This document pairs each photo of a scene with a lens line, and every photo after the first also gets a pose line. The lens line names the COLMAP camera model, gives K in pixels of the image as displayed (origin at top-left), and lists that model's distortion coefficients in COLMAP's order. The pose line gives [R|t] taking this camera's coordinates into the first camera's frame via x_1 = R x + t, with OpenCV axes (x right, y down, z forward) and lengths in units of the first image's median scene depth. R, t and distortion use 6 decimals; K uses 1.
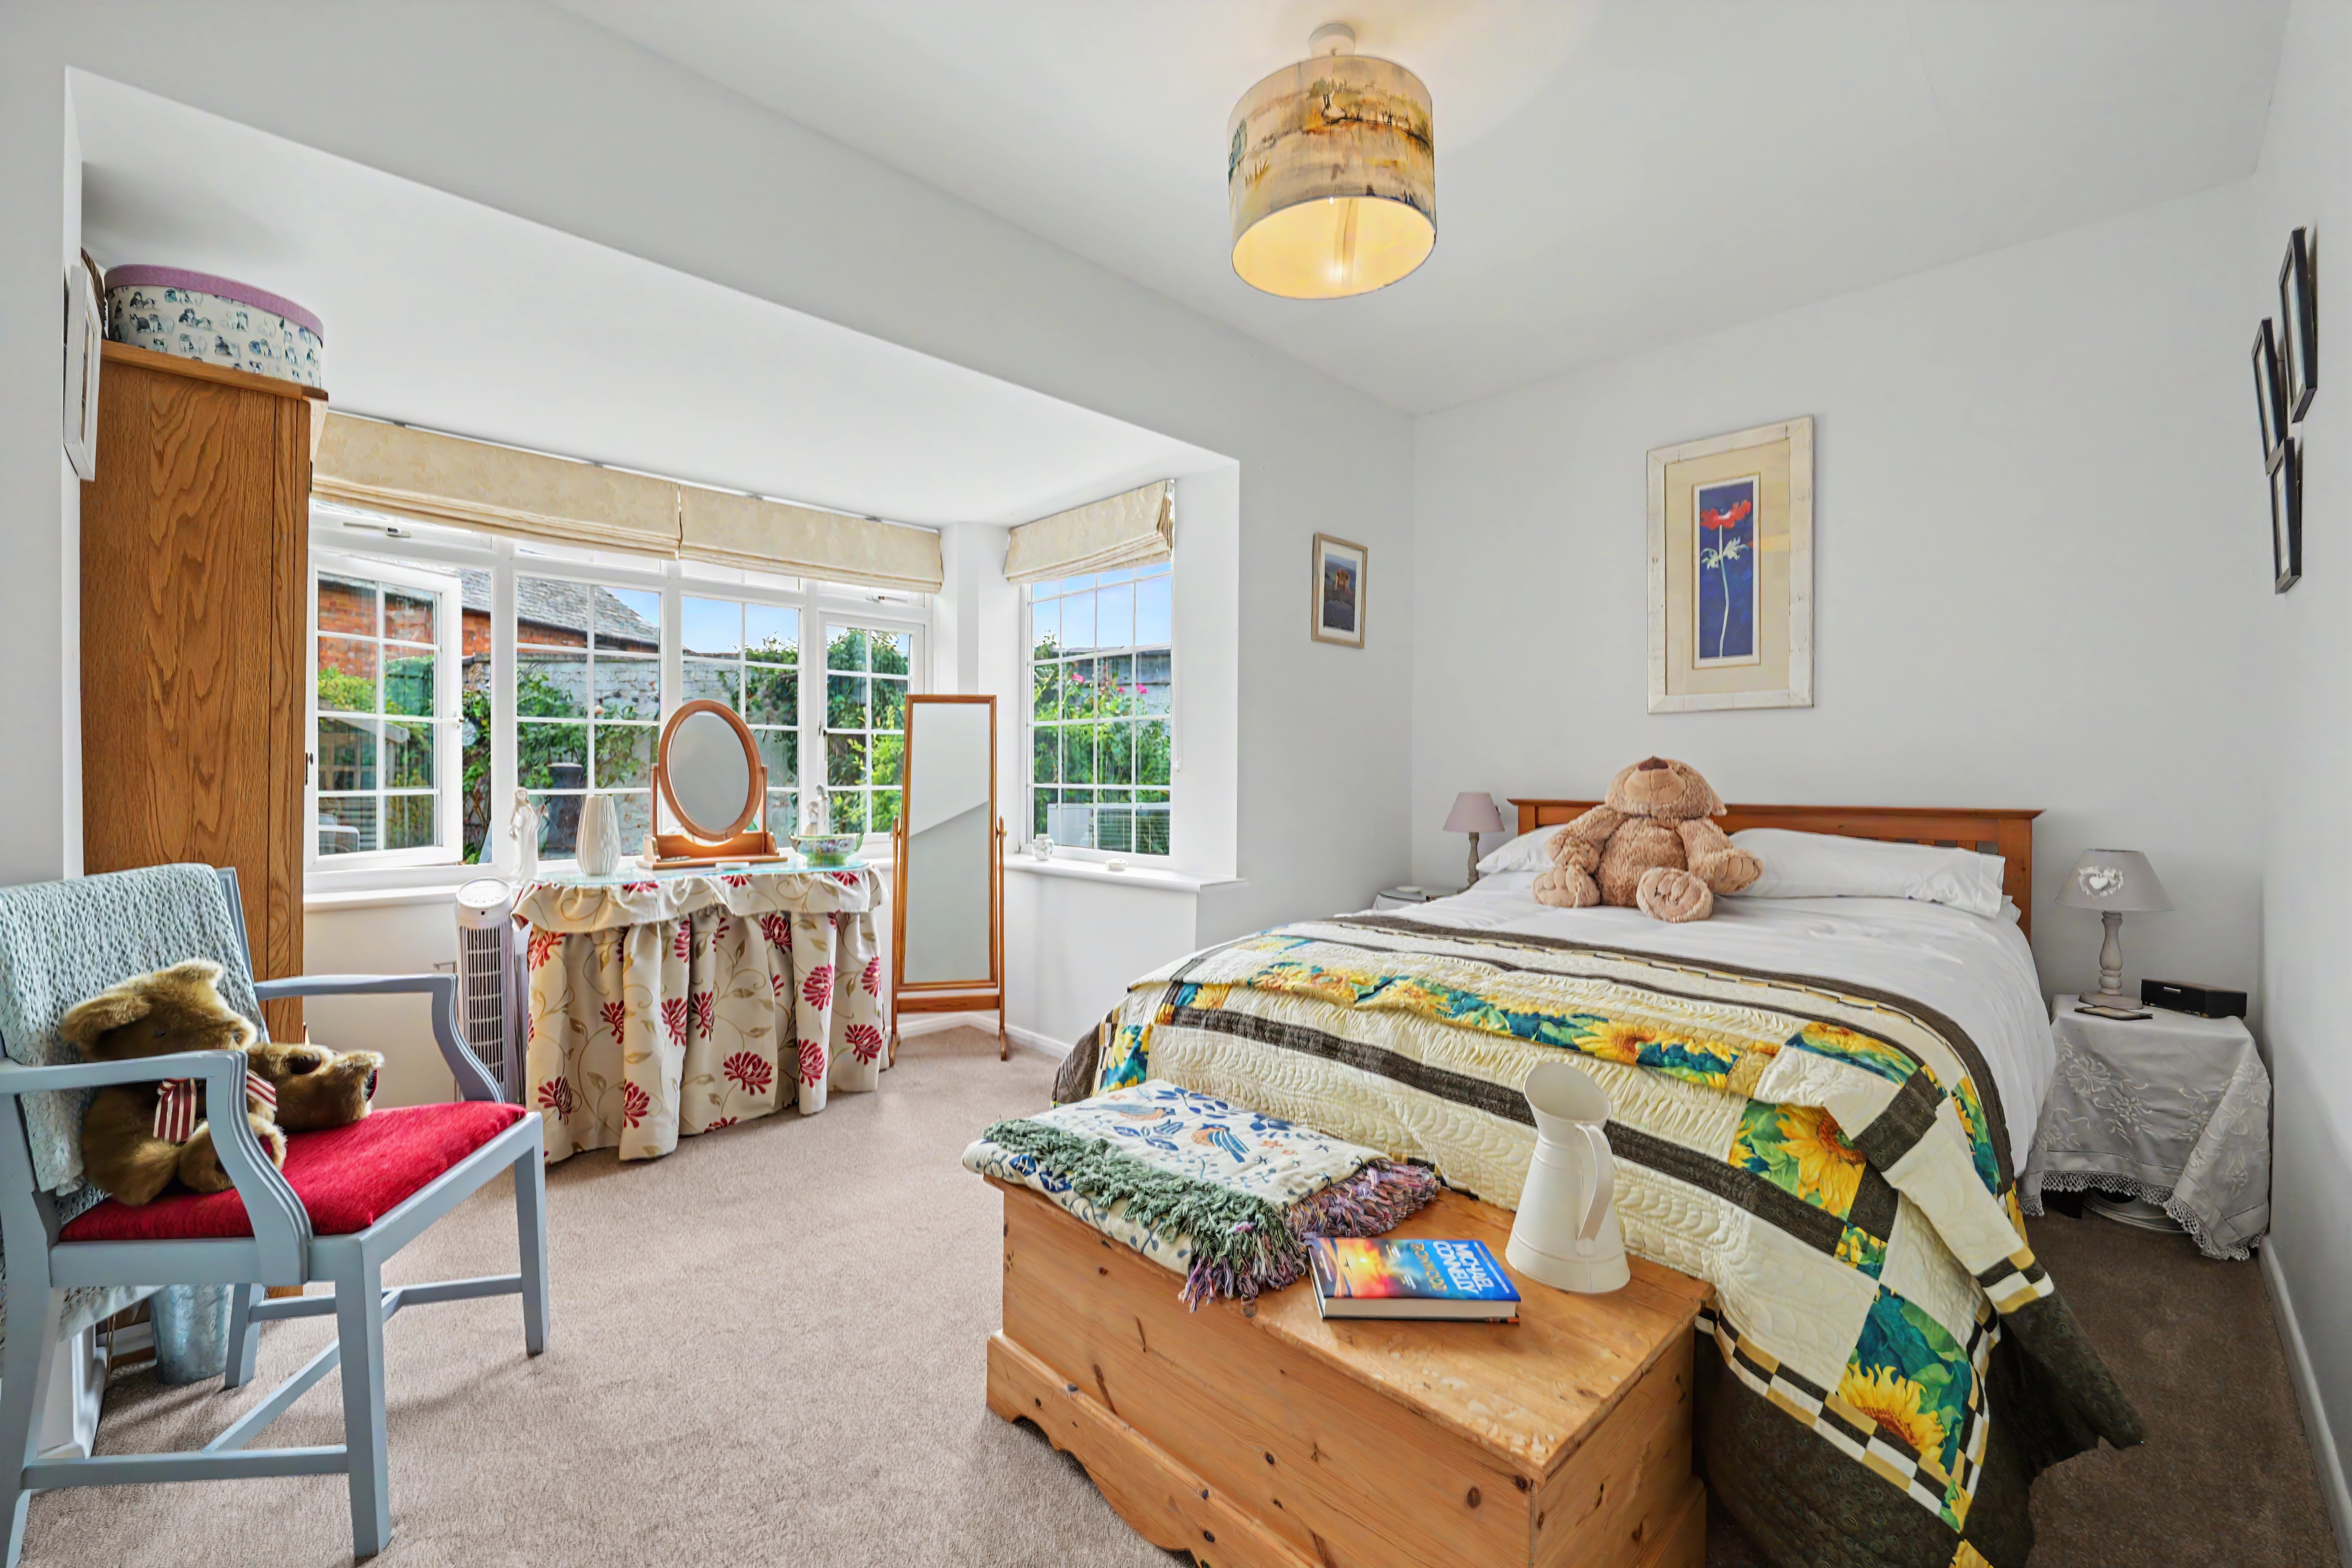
lens RADIAL K [[960.8, 0, 1178.2], [0, 960.8, 780.1], [0, 0, 1]] dist [-0.011528, -0.000205]
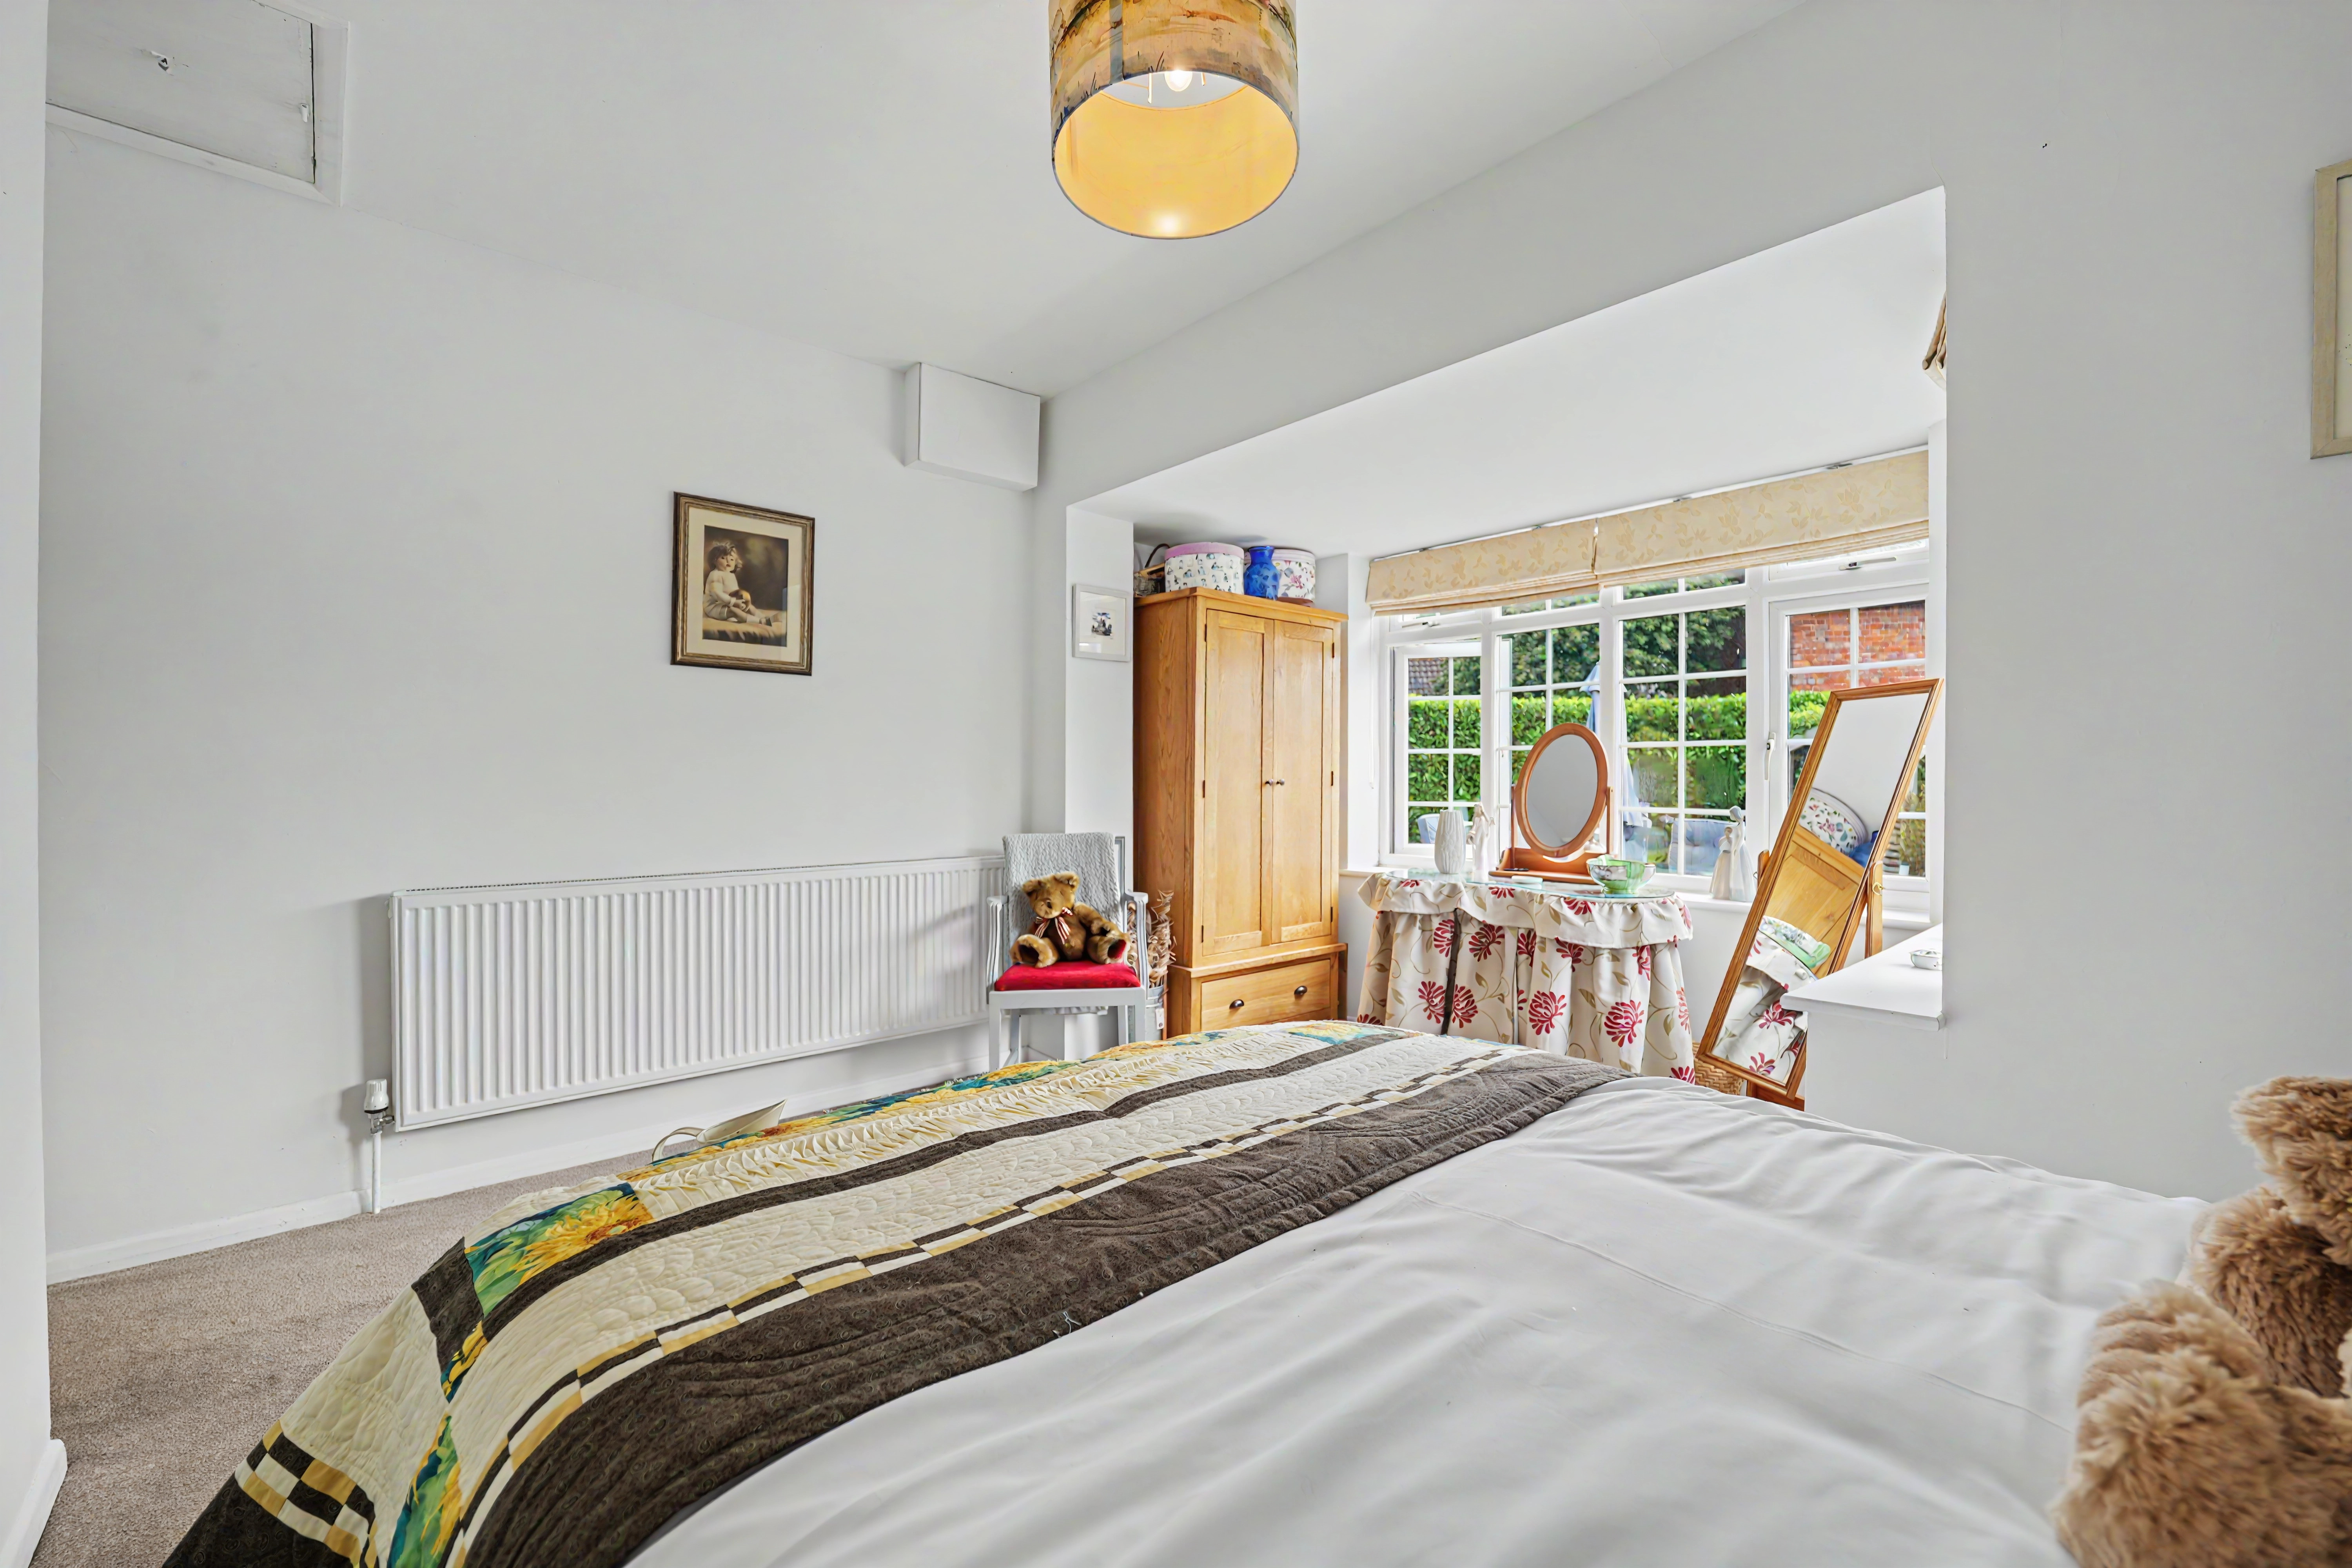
lens RADIAL K [[960.8, 0, 1178.2], [0, 960.8, 780.1], [0, 0, 1]] dist [-0.011528, -0.000205]
pose [[-0.063502, 0.002796, -0.997978, 0.623185], [-0.008313, 0.999960, 0.003330, -0.022760], [0.997947, 0.008508, -0.063476, 0.671451]]
